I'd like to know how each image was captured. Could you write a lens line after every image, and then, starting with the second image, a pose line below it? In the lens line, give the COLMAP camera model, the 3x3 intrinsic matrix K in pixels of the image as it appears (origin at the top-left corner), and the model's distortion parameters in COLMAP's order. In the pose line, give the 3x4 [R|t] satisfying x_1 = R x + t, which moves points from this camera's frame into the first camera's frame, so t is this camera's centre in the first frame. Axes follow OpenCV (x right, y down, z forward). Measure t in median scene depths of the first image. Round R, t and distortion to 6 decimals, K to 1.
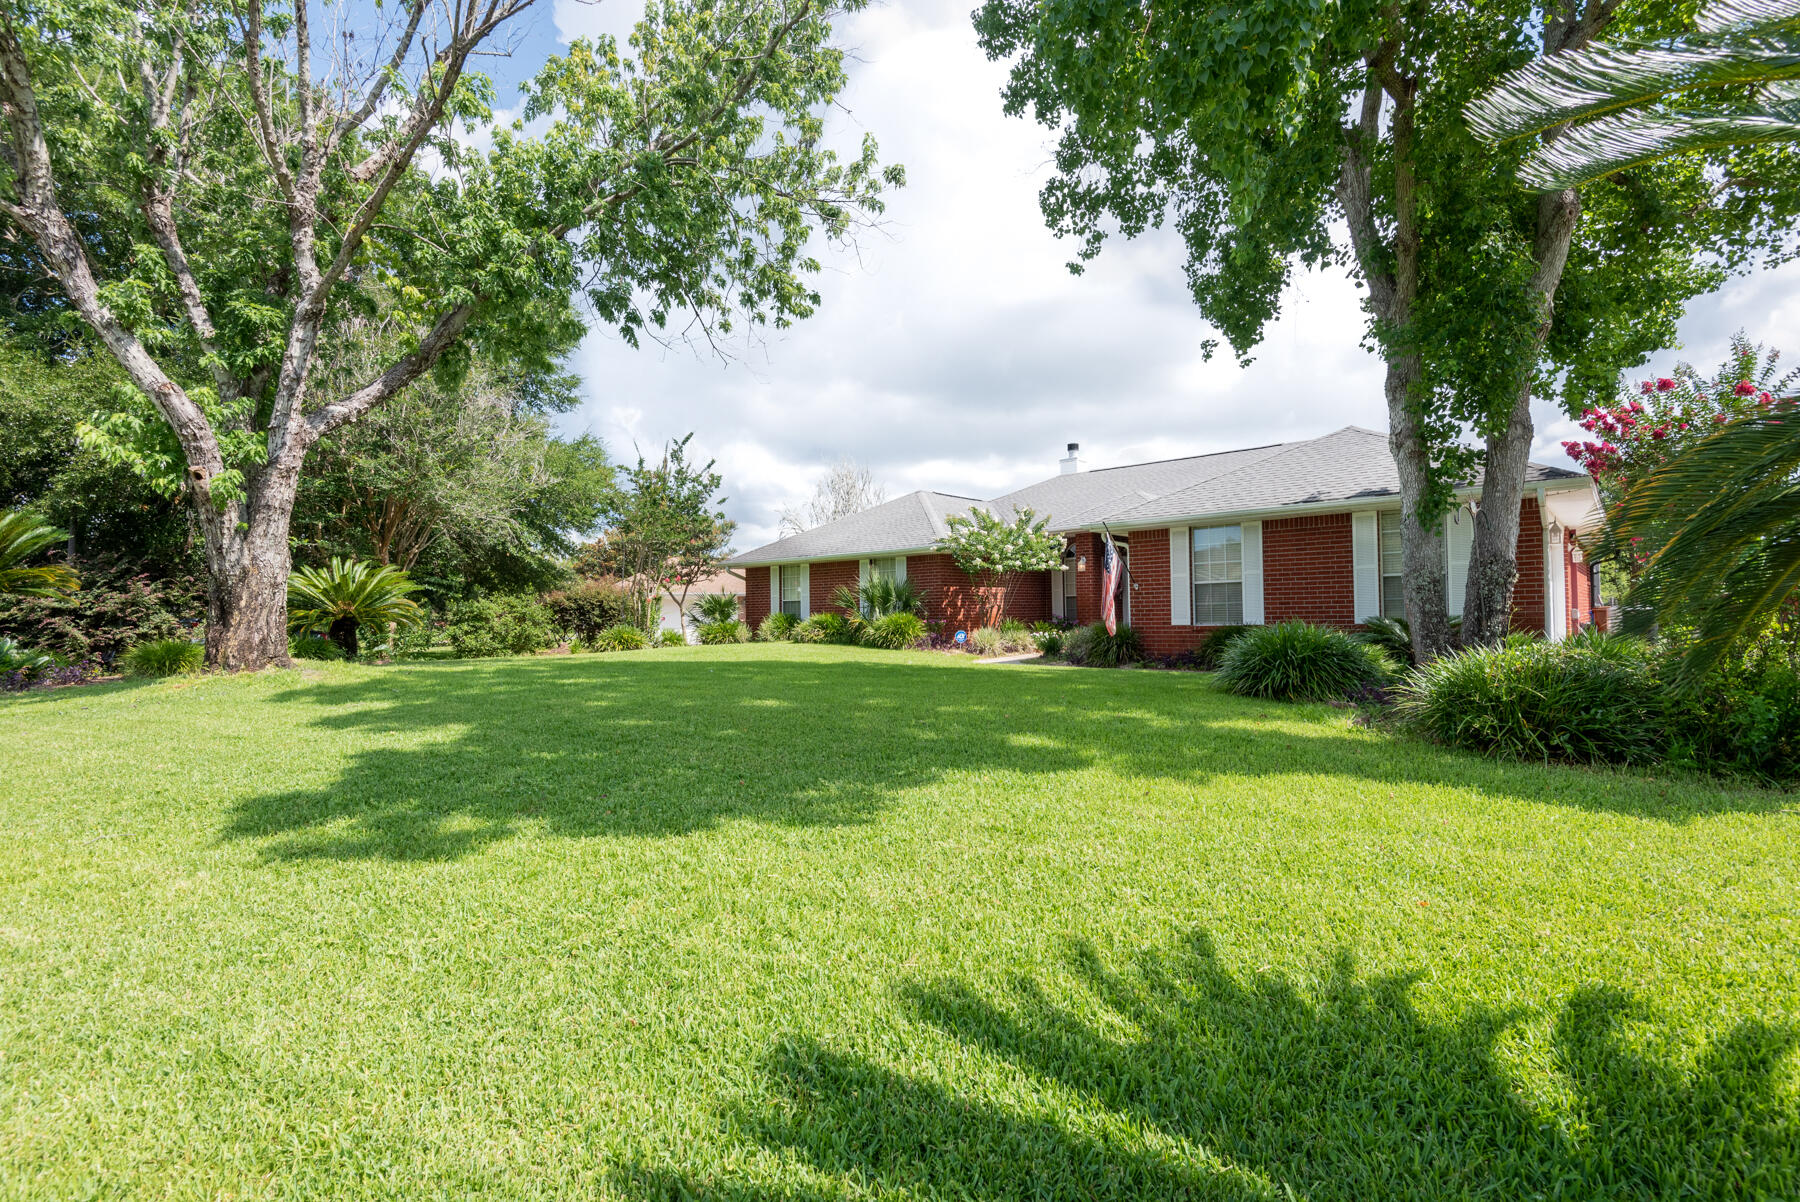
lens RADIAL K [[862.3, 0, 900.0], [0, 862.3, 601.0], [0, 0, 1]] dist [0.002232, -0.000139]
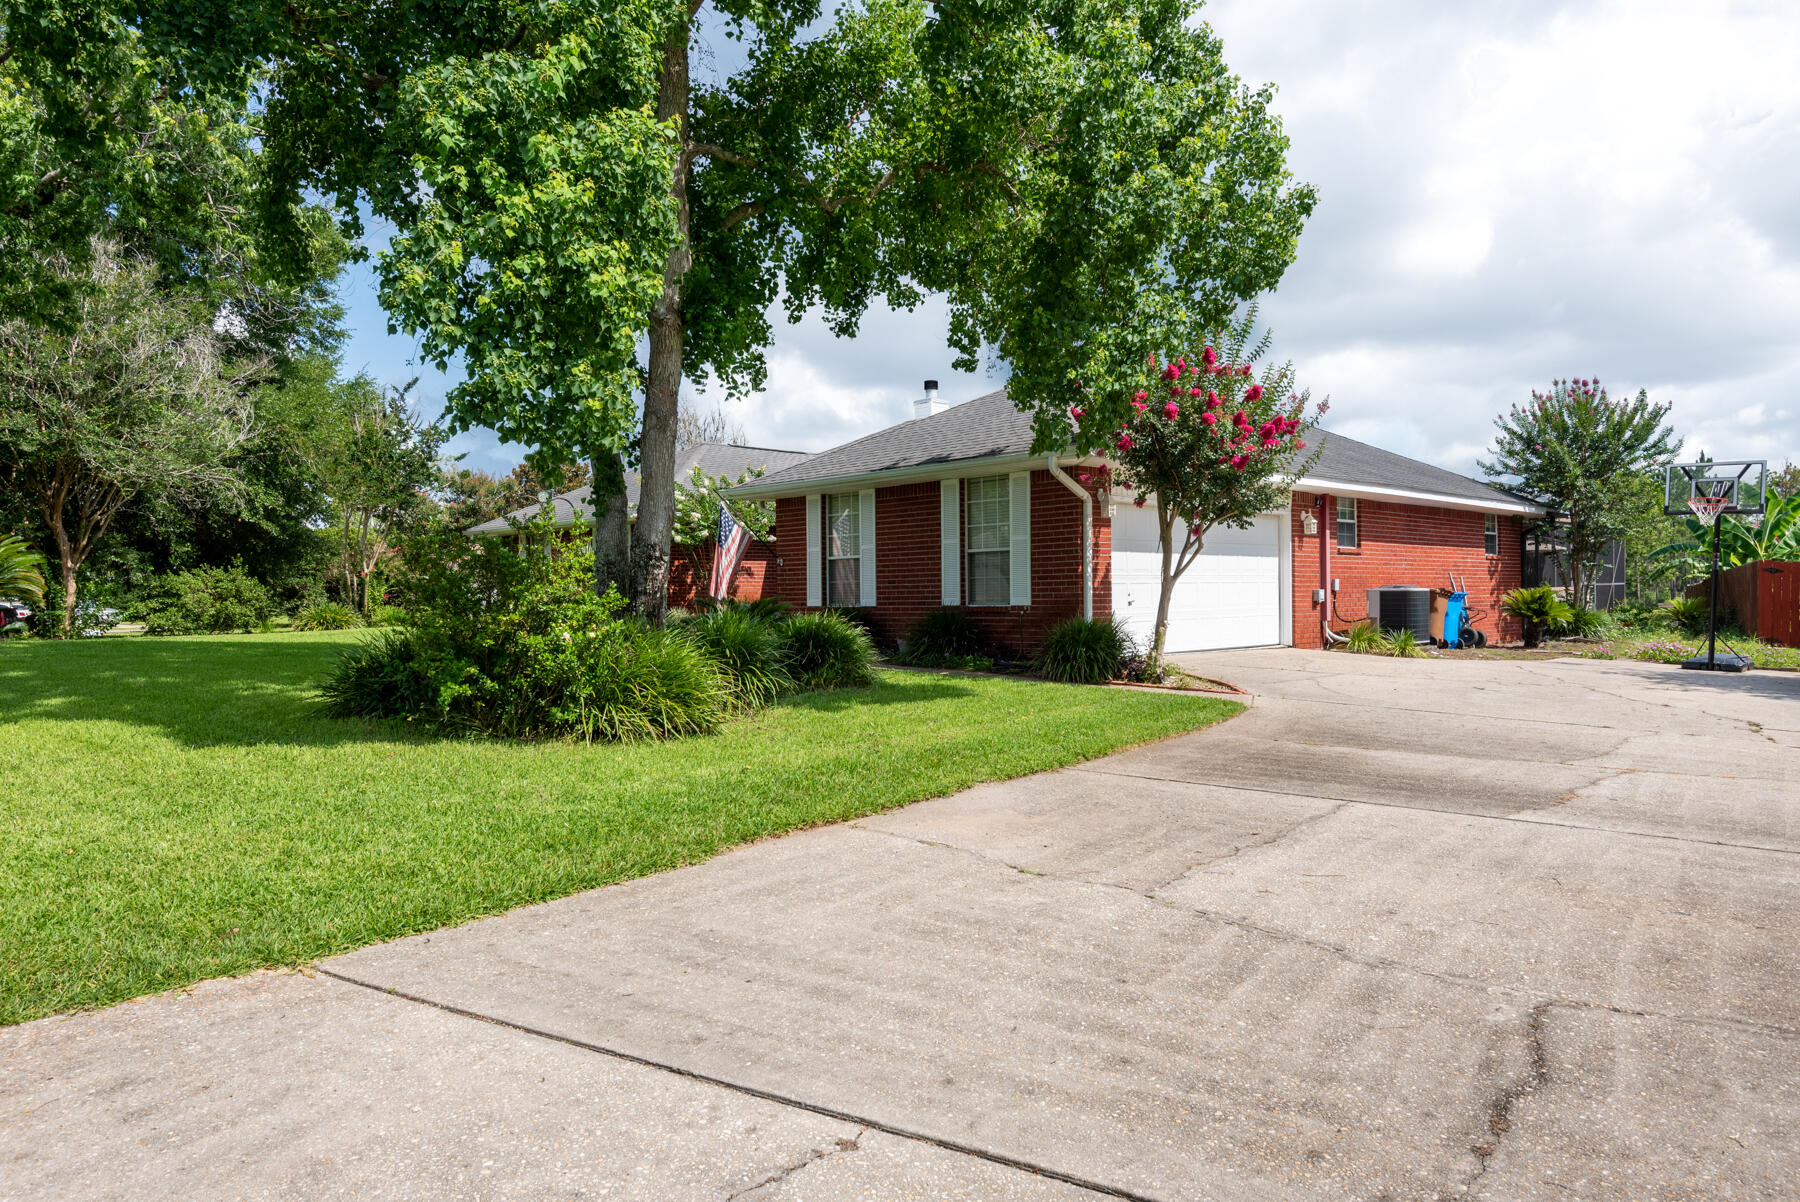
lens RADIAL K [[1177.2, 0, 900.0], [0, 1177.2, 601.0], [0, 0, 1]] dist [0.000513, 0.000054]
pose [[0.995229, 0.007186, -0.097299, 0.381412], [-0.005034, 0.999738, 0.022337, -0.003615], [0.097434, -0.021740, 0.995005, -0.123698]]
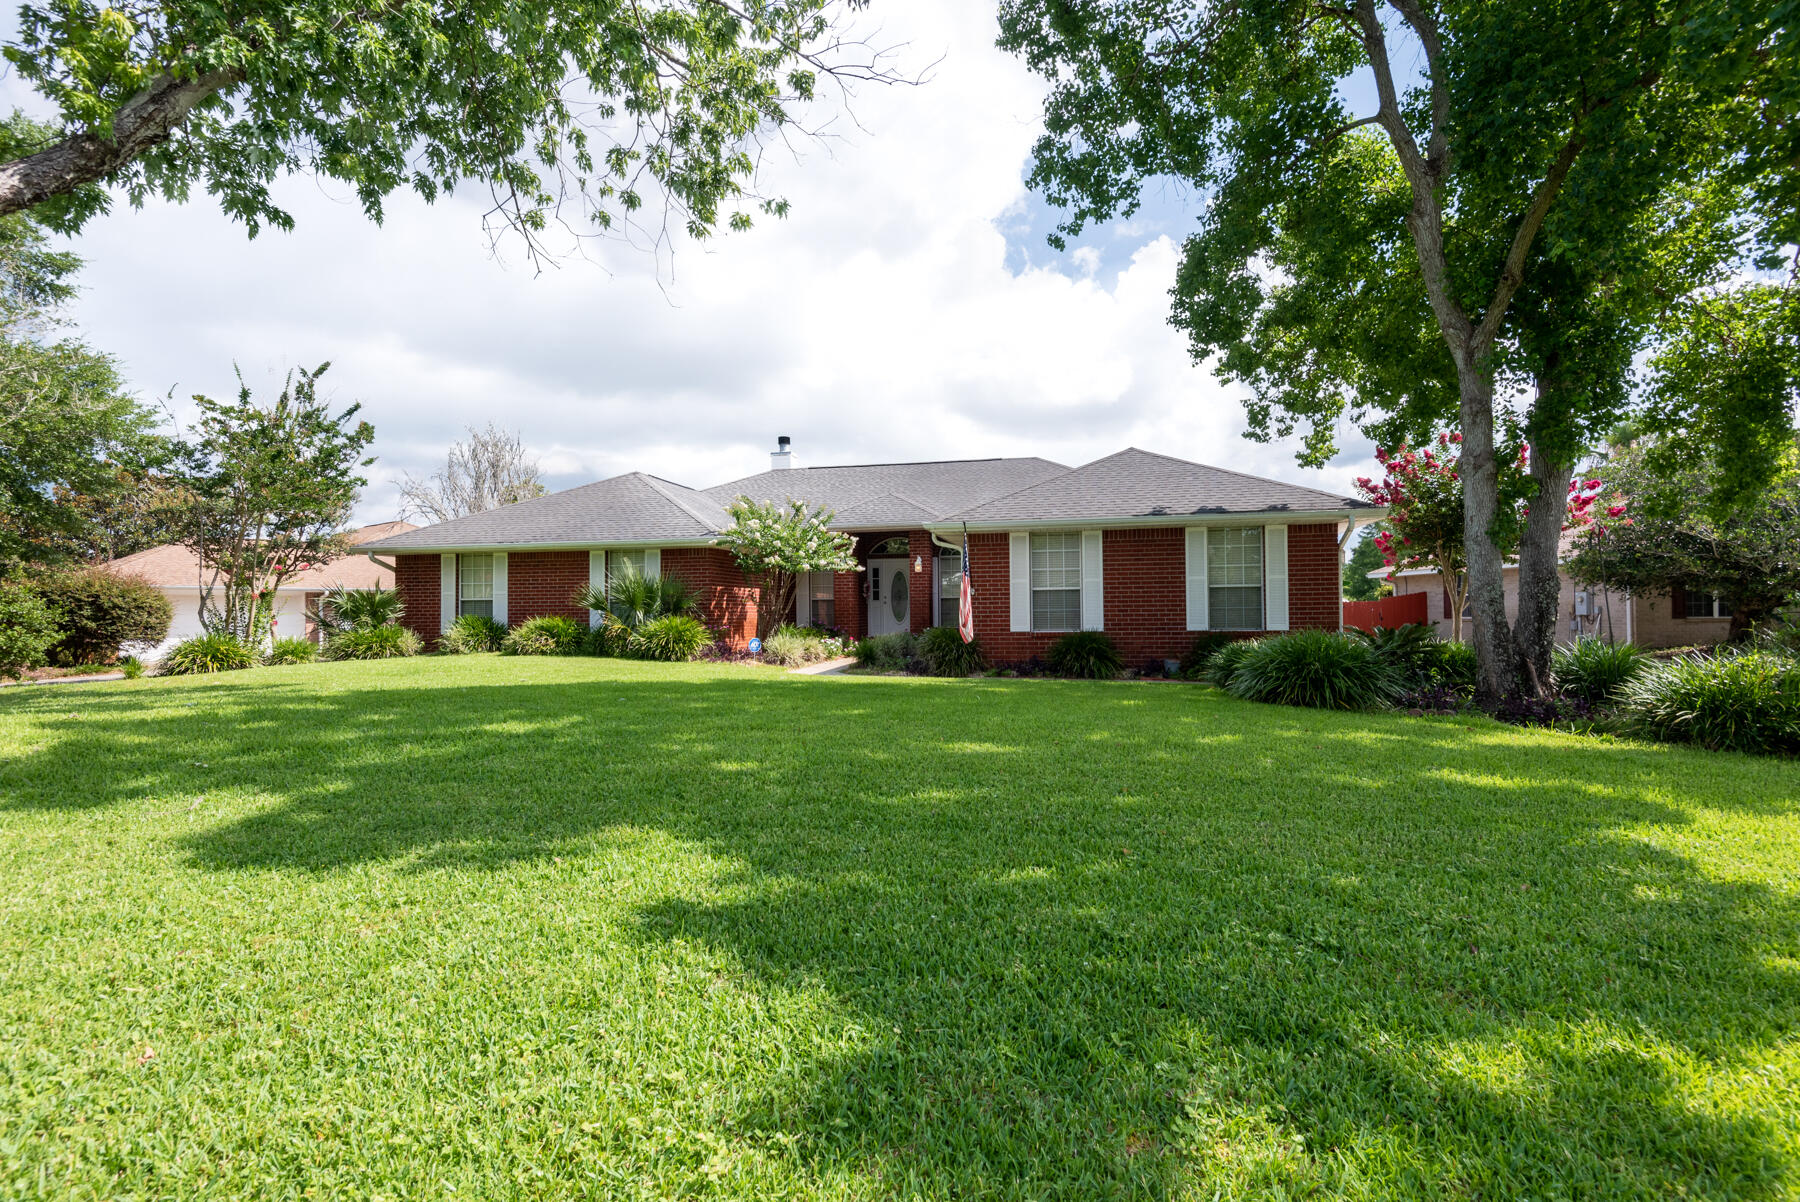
lens RADIAL K [[874.1, 0, 900.0], [0, 874.1, 601.0], [0, 0, 1]] dist [0.003256, -0.011988]
pose [[0.866136, 0.015687, 0.499562, -0.219262], [-0.013198, 0.999877, -0.008514, 0.002744], [-0.499634, 0.000781, 0.866236, 0.155606]]
